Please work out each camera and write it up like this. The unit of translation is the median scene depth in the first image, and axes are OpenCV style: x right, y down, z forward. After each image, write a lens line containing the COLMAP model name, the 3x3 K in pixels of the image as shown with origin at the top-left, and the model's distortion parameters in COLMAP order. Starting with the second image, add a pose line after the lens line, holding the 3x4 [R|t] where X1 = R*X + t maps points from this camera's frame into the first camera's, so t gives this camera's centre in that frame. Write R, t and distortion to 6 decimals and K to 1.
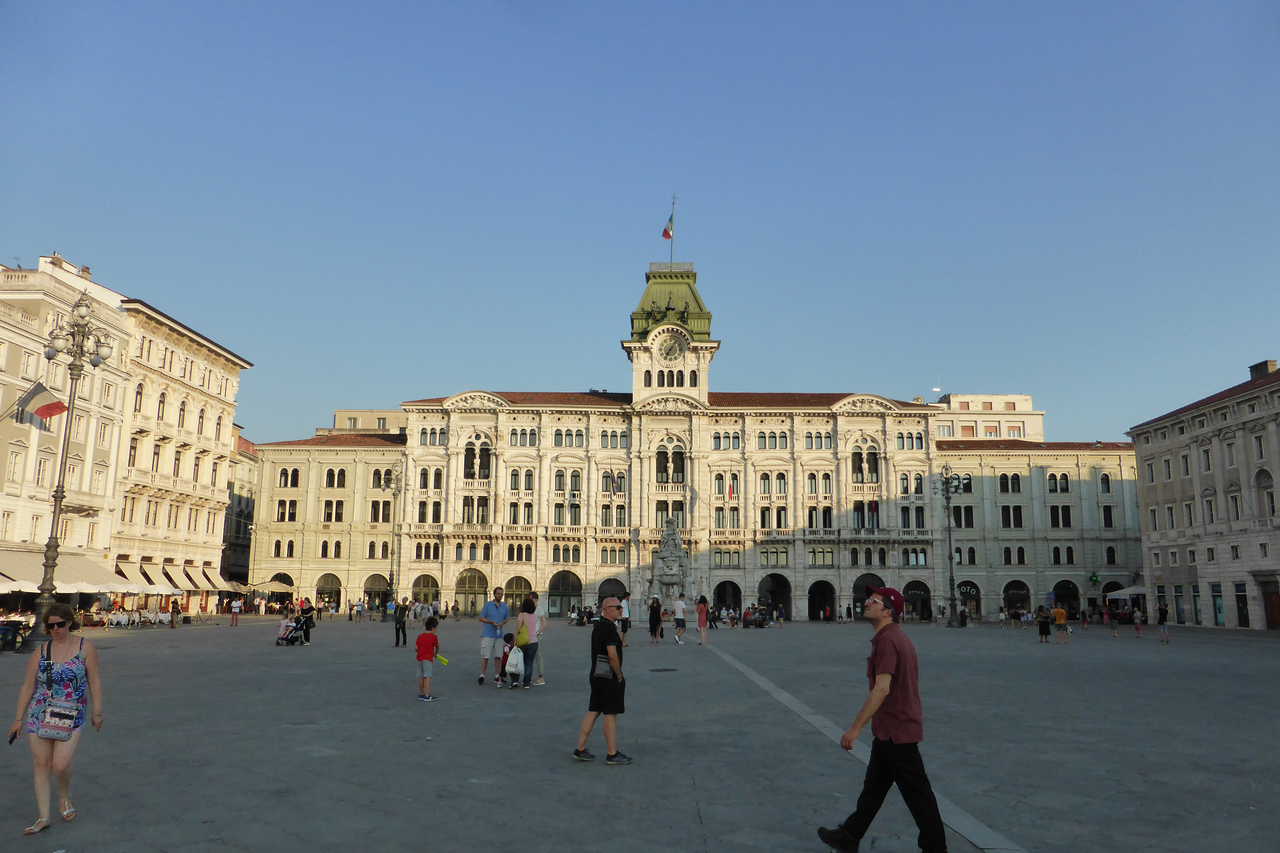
lens RADIAL K [[939.0, 0, 640.0], [0, 939.0, 426.5], [0, 0, 1]] dist [0.003867, 0.004976]
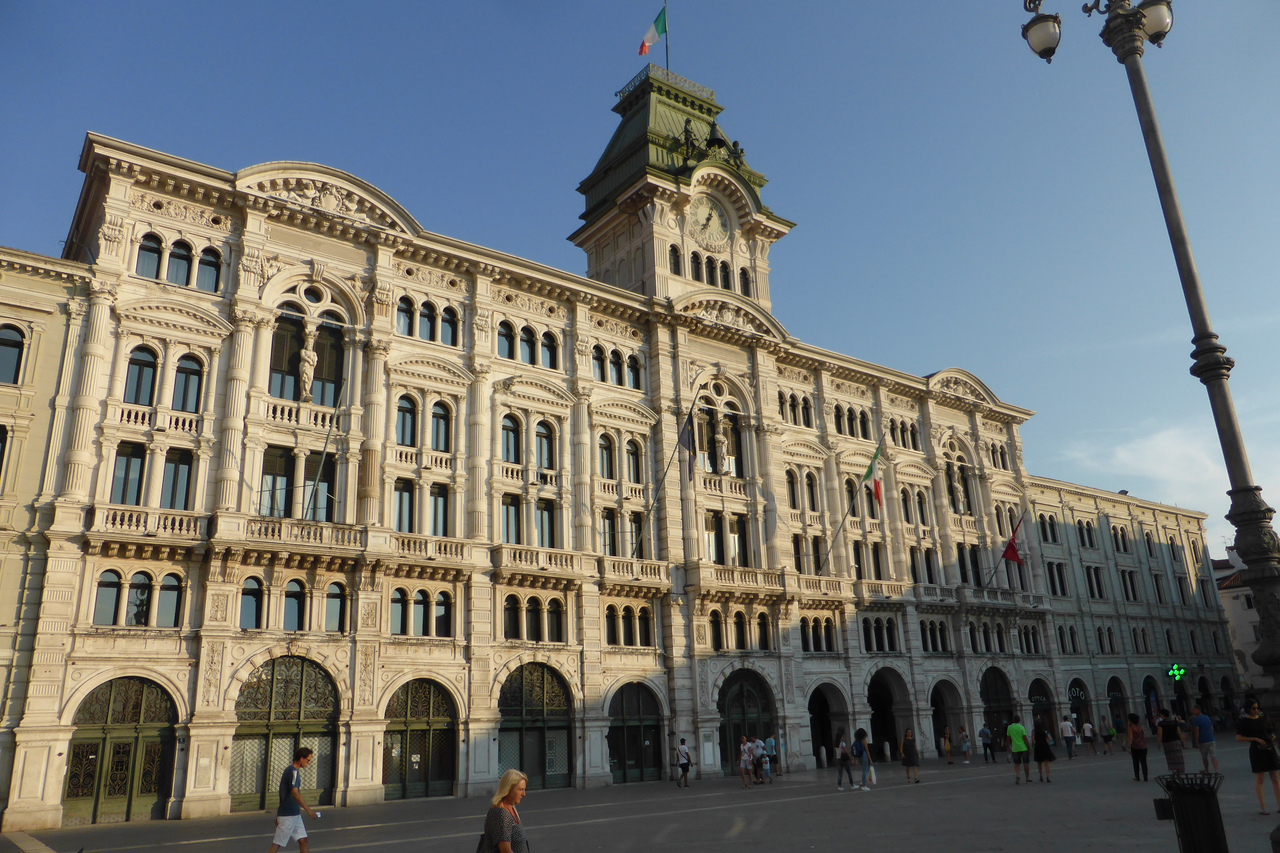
lens RADIAL K [[939.0, 0, 640.0], [0, 939.0, 426.5], [0, 0, 1]] dist [0.003867, 0.004976]
pose [[0.802689, 0.146412, 0.578147, -0.279247], [-0.060906, 0.984454, -0.164747, 0.116687], [-0.593280, 0.097028, 0.799127, 0.645336]]
